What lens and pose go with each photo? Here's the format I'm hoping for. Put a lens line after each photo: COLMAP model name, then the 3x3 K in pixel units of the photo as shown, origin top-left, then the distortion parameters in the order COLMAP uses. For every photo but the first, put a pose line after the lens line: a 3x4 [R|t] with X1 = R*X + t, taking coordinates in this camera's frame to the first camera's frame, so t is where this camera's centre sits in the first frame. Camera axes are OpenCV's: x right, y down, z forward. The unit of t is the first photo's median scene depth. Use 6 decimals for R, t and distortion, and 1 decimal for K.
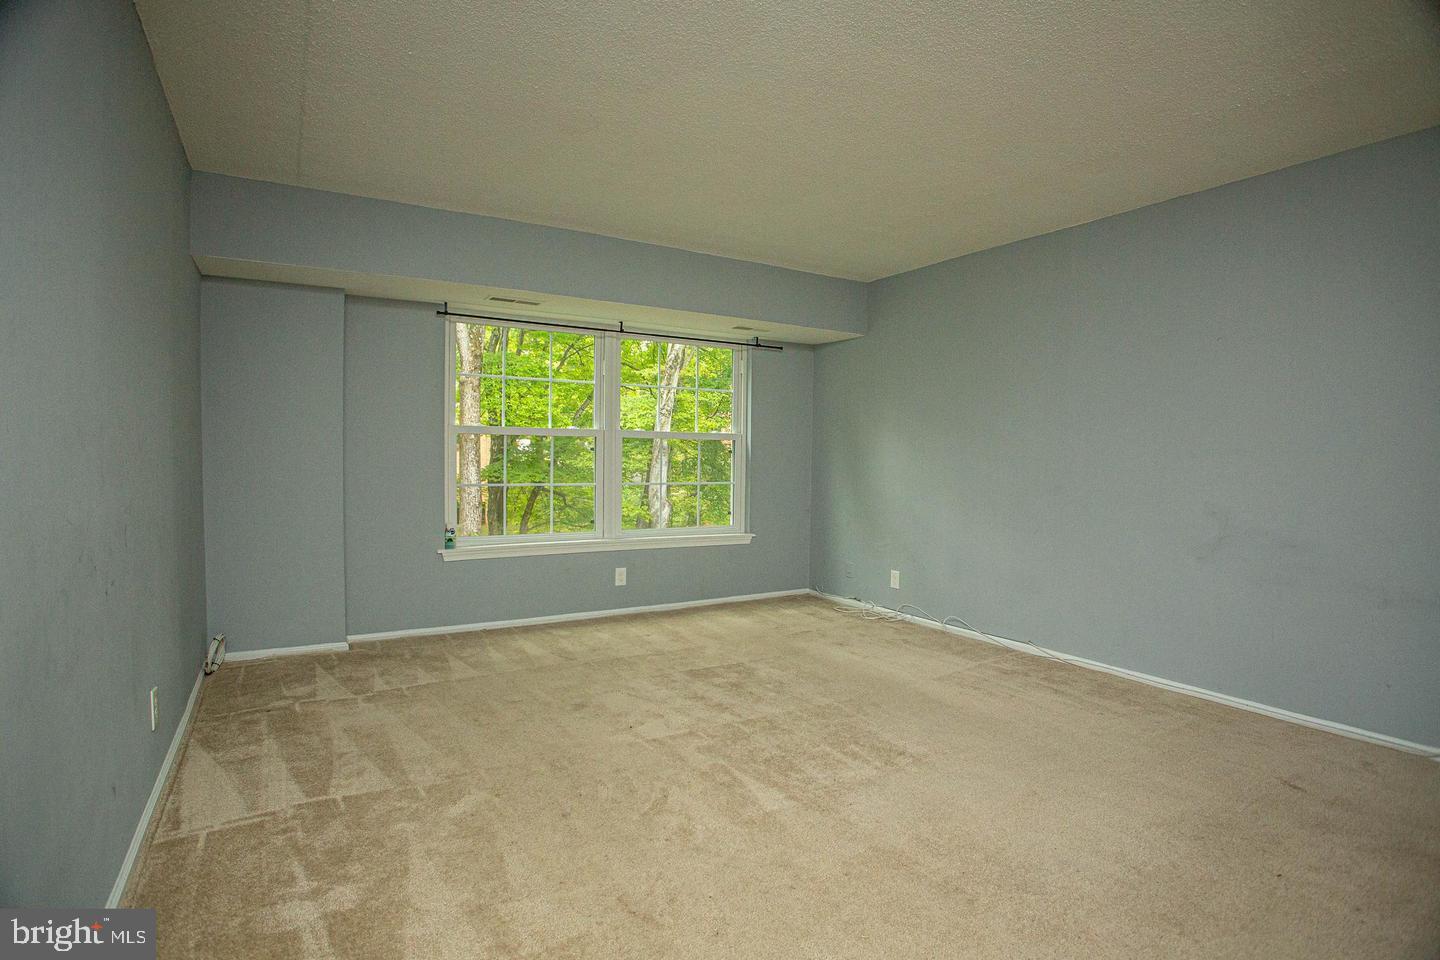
lens RADIAL K [[731.8, 0, 688.5], [0, 731.8, 464.1], [0, 0, 1]] dist [-0.073097, 0.018734]
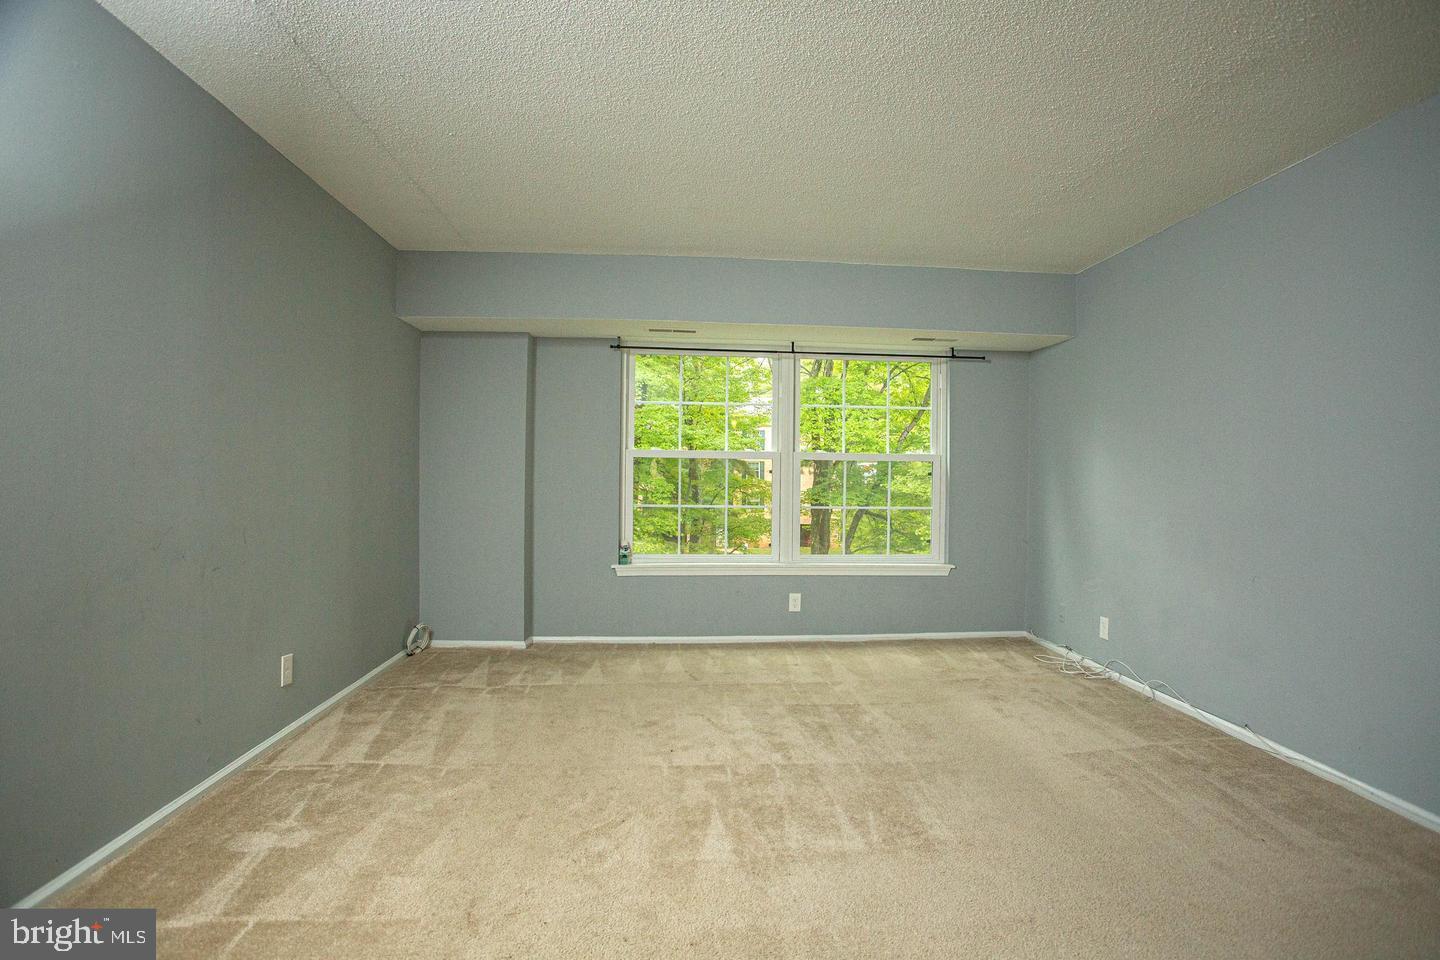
lens RADIAL K [[731.8, 0, 706.7], [0, 731.8, 450.6], [0, 0, 1]] dist [-0.073097, 0.018734]
pose [[0.895686, -0.015769, -0.444407, 0.313476], [-0.006712, 0.998778, -0.048968, 0.000984], [0.444636, 0.046843, 0.894486, 0.090576]]
